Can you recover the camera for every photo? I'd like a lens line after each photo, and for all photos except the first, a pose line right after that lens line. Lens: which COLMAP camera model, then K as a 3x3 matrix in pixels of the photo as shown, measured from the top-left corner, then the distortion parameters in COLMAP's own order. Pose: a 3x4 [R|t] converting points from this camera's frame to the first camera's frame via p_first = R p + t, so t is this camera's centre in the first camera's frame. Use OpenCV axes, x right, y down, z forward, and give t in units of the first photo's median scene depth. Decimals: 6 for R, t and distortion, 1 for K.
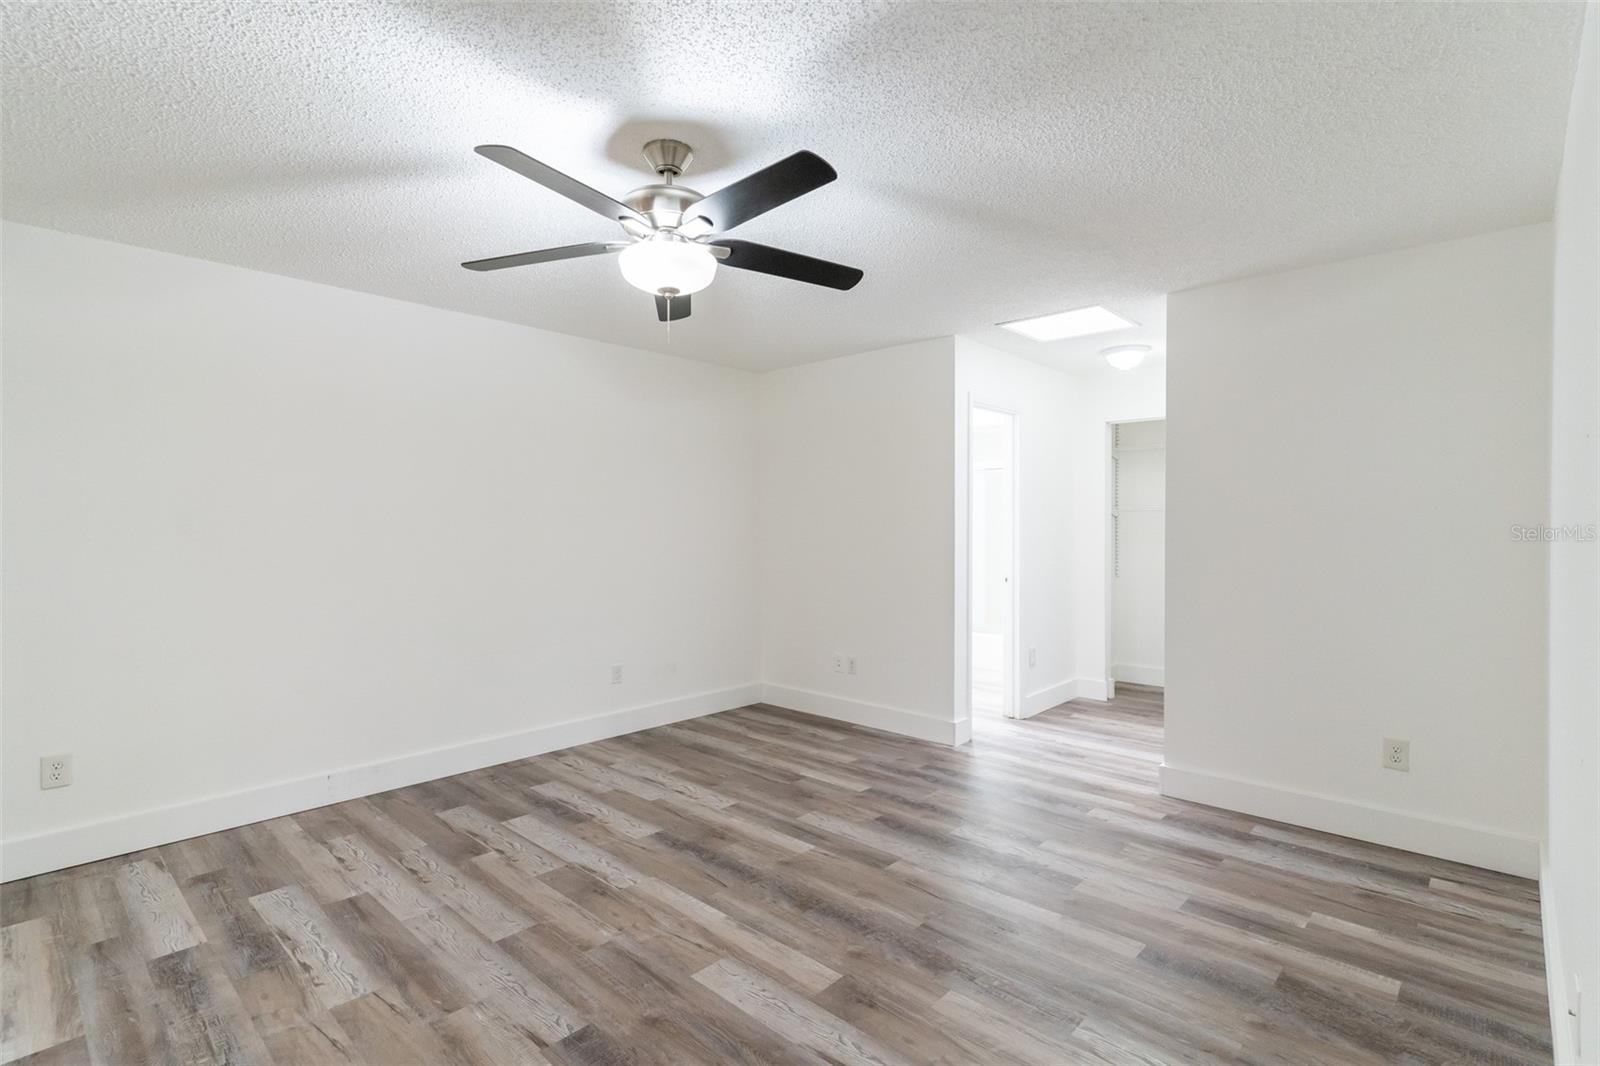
lens RADIAL K [[764.4, 0, 800.4], [0, 764.4, 529.2], [0, 0, 1]] dist [0.008045, -0.002416]
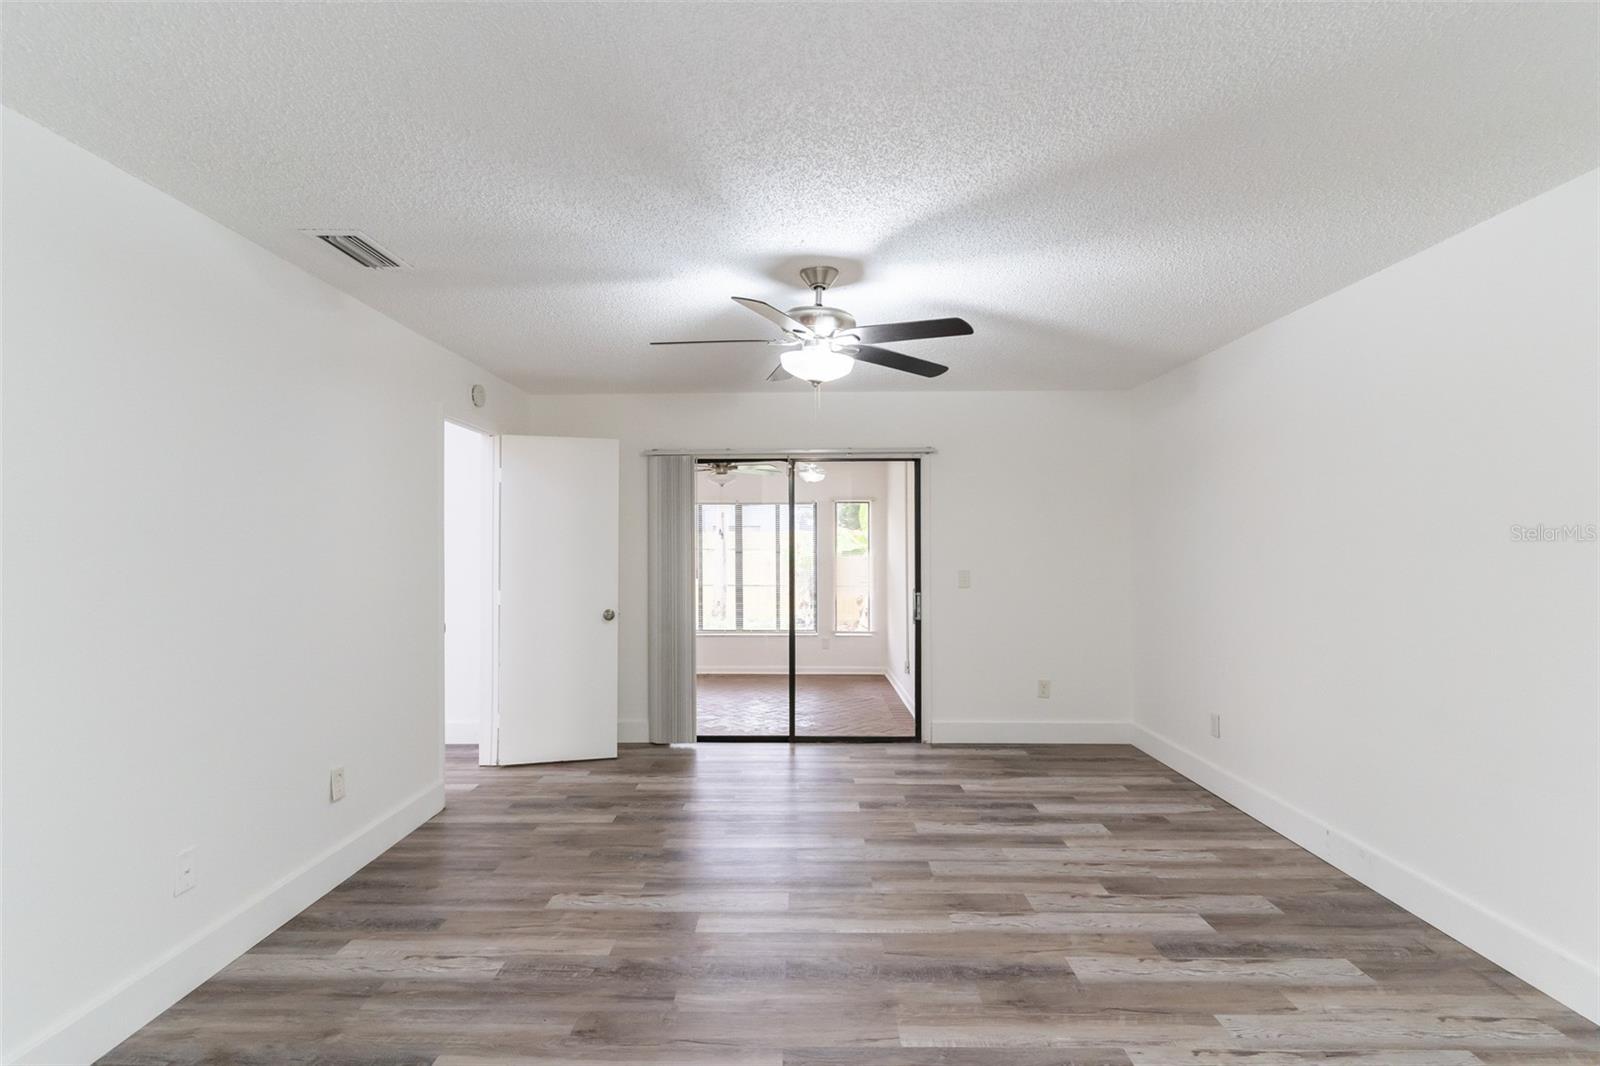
lens RADIAL K [[764.4, 0, 797.1], [0, 764.4, 537.5], [0, 0, 1]] dist [0.008045, -0.002416]
pose [[-0.738079, -0.003557, -0.674705, 0.560055], [-0.000212, 0.999987, -0.005040, -0.027986], [0.674714, -0.003577, -0.738071, 1.481920]]
